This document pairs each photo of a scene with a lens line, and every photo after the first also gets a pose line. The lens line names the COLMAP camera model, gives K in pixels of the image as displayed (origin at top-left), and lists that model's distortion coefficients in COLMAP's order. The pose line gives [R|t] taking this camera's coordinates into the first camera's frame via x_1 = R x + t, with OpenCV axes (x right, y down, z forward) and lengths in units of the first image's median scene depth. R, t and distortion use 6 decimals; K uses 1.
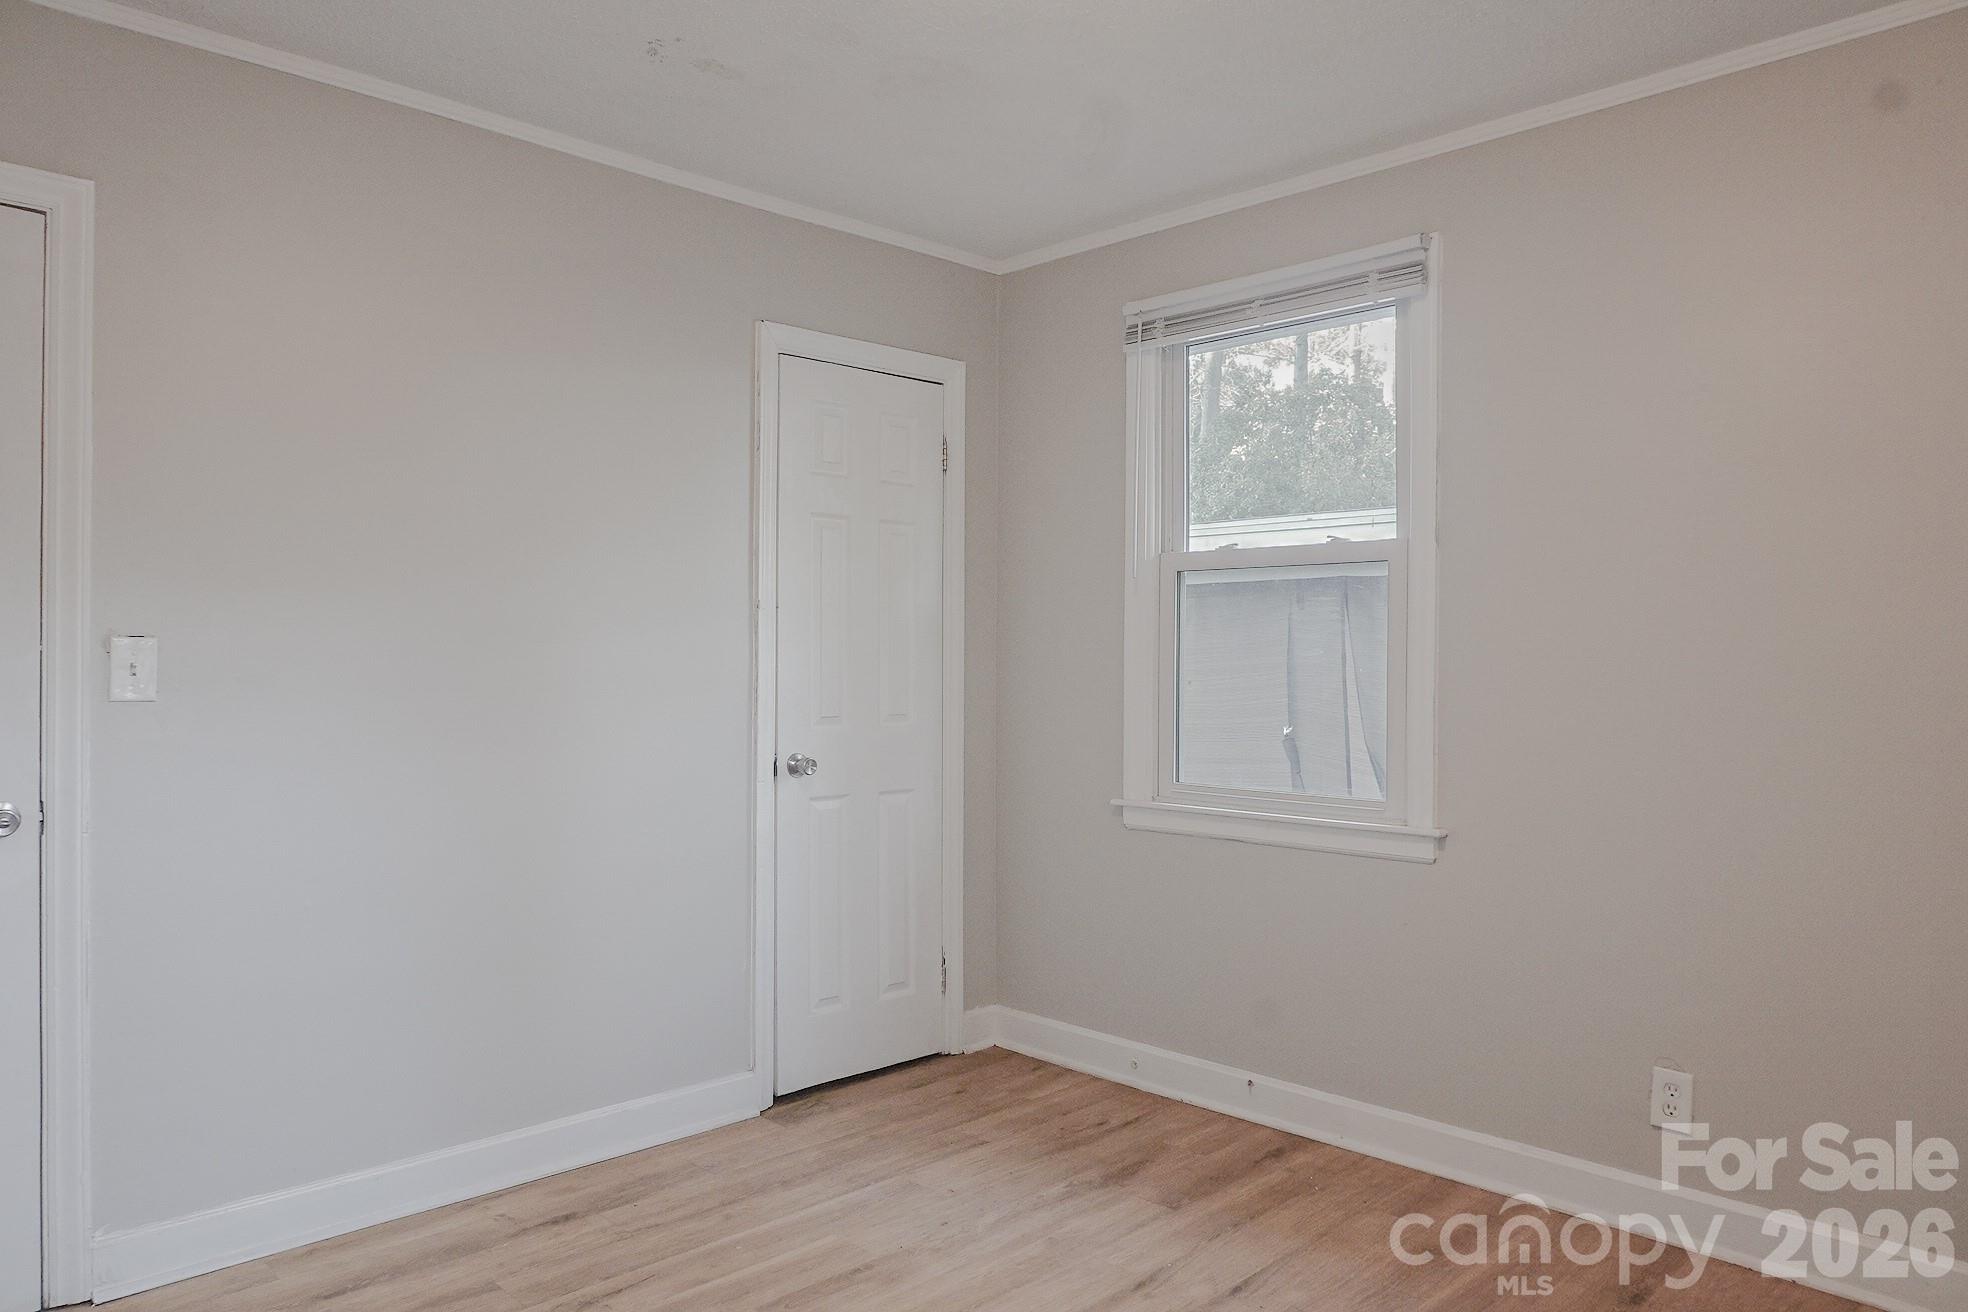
lens RADIAL K [[1351.0, 0, 1005.1], [0, 1351.0, 658.8], [0, 0, 1]] dist [-0.024906, 0.029375]
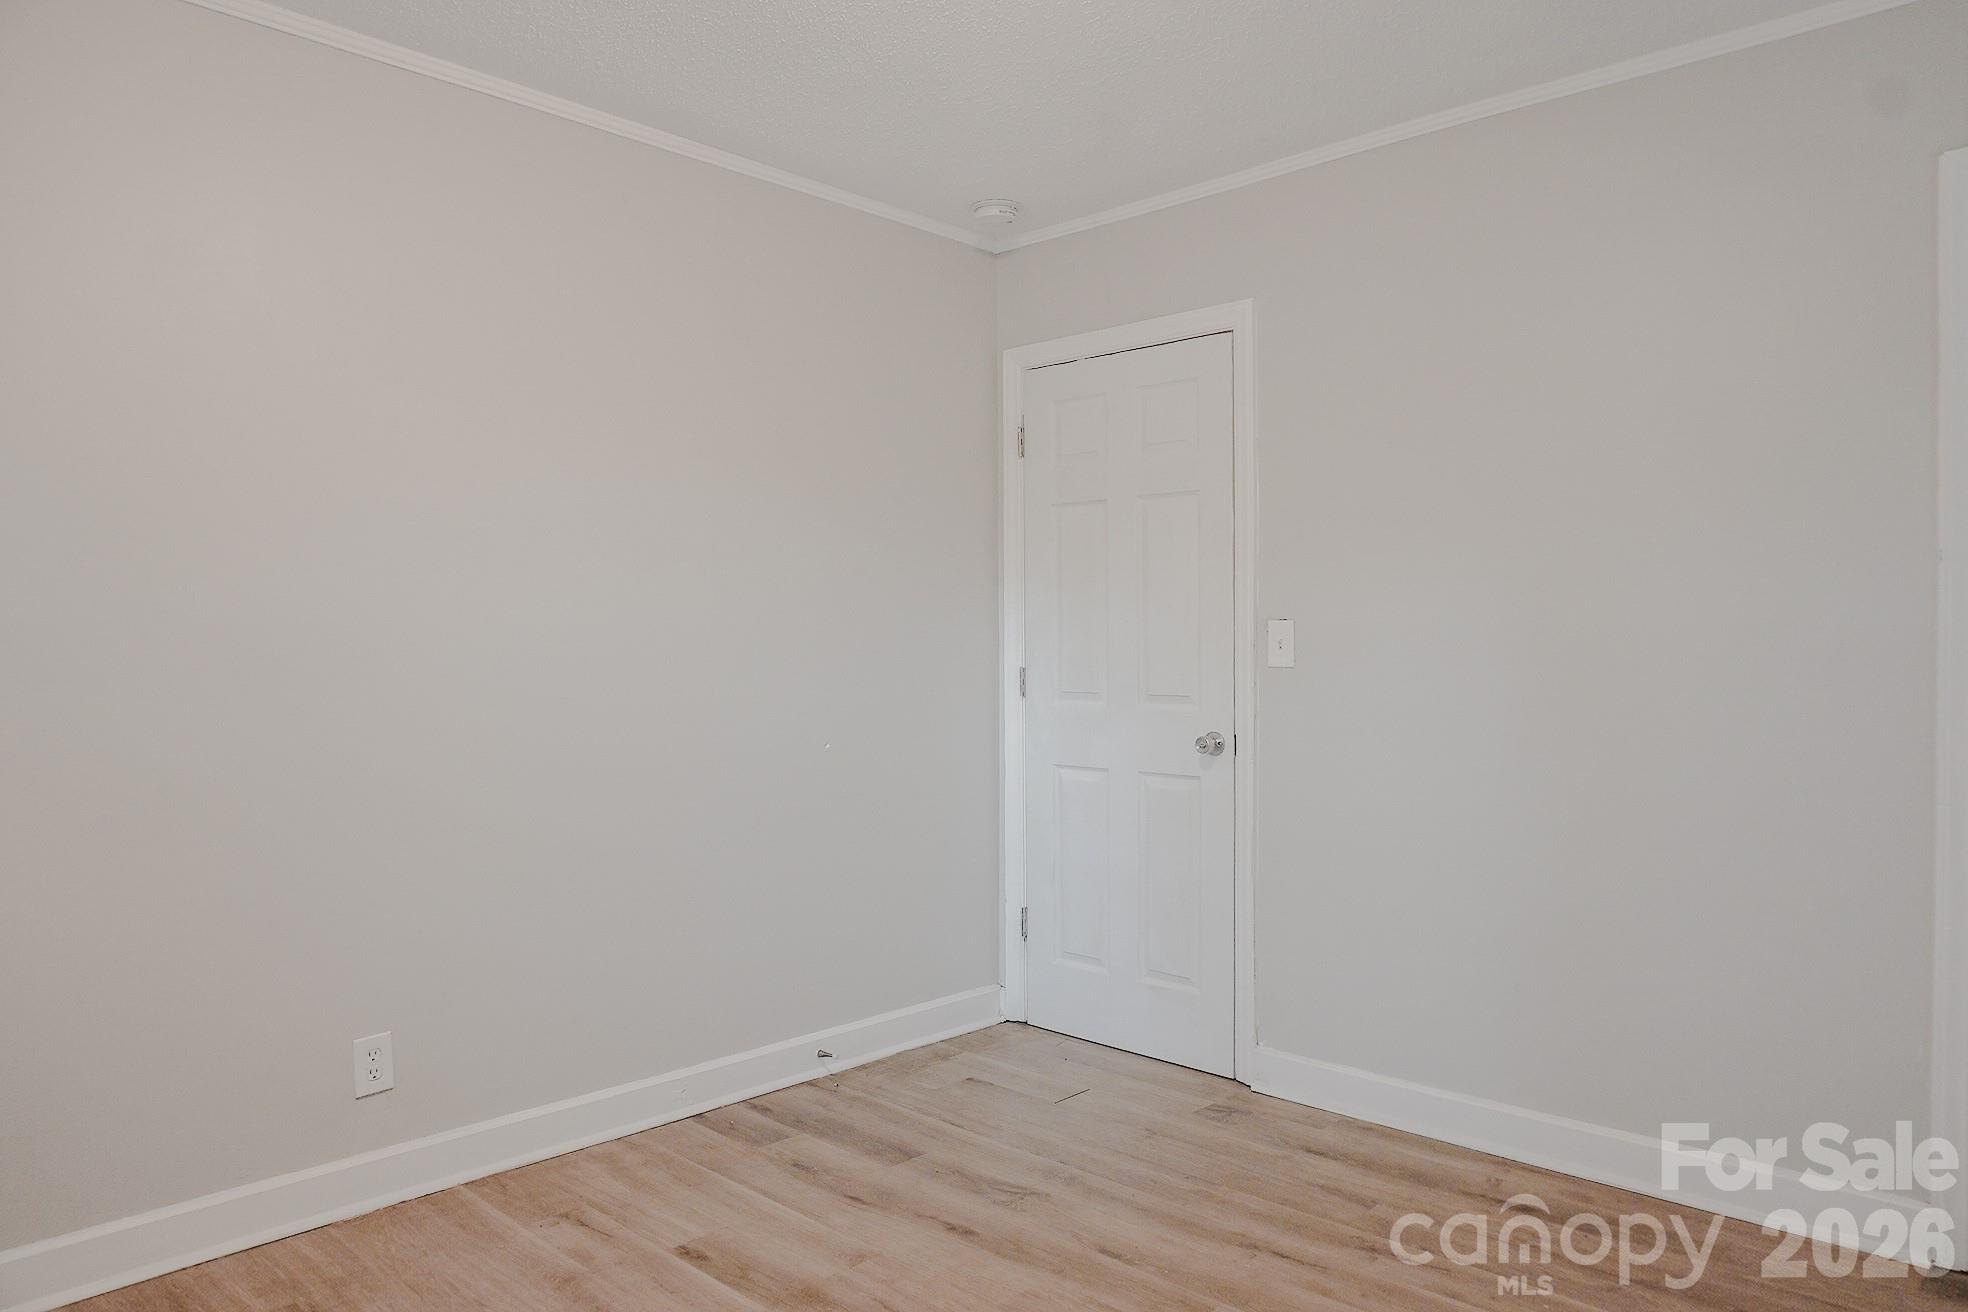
lens RADIAL K [[1351.0, 0, 992.7], [0, 1351.0, 641.2], [0, 0, 1]] dist [-0.024906, 0.029375]
pose [[0.035924, -0.003851, -0.999347, 0.679136], [-0.005637, 0.999976, -0.004056, 0.011952], [0.999339, 0.005779, 0.035902, 0.620492]]
